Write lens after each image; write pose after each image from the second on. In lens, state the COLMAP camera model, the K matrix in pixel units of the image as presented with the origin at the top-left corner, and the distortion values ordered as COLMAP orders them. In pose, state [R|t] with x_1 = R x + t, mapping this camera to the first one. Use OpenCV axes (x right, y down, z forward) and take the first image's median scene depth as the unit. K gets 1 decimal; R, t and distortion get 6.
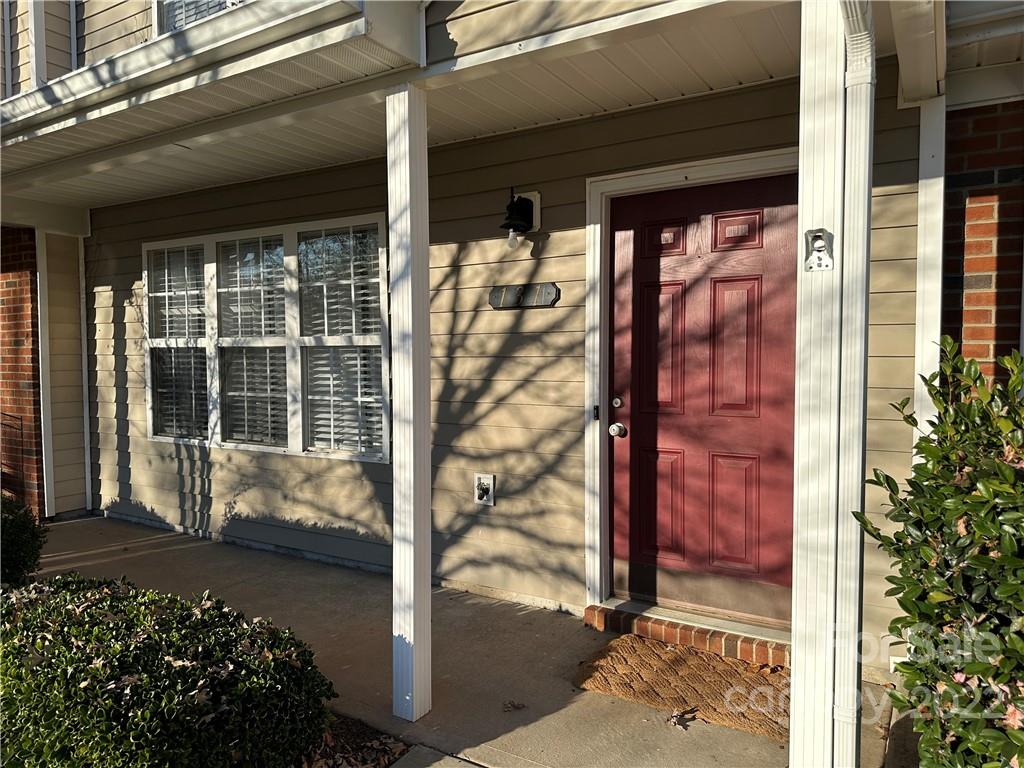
lens RADIAL K [[714.8, 0, 506.7], [0, 714.8, 381.7], [0, 0, 1]] dist [0.076867, -0.103123]
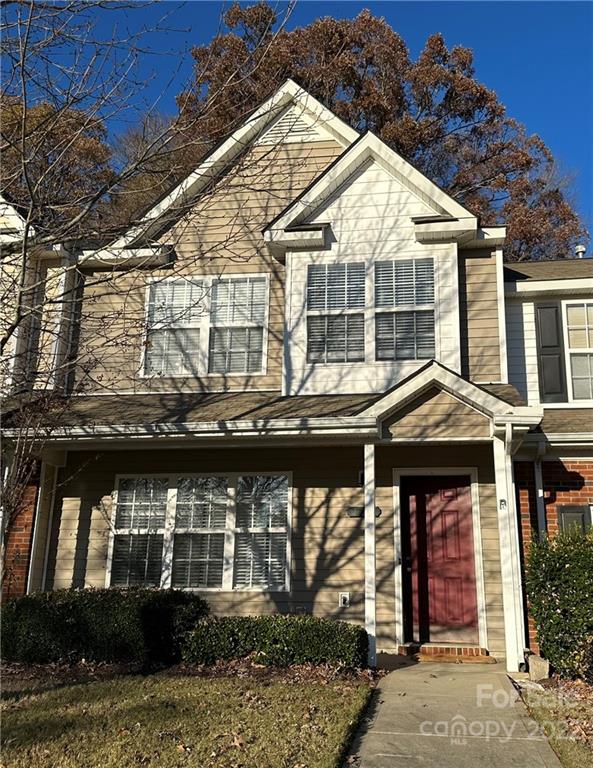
lens RADIAL K [[776.0, 0, 299.5], [0, 776.0, 381.3], [0, 0, 1]] dist [0.140129, 0.000000]
pose [[0.920049, 0.112239, 0.375384, -1.121717], [0.003628, 0.955609, -0.294617, 0.212095], [-0.391787, 0.272424, 0.878799, -1.238921]]
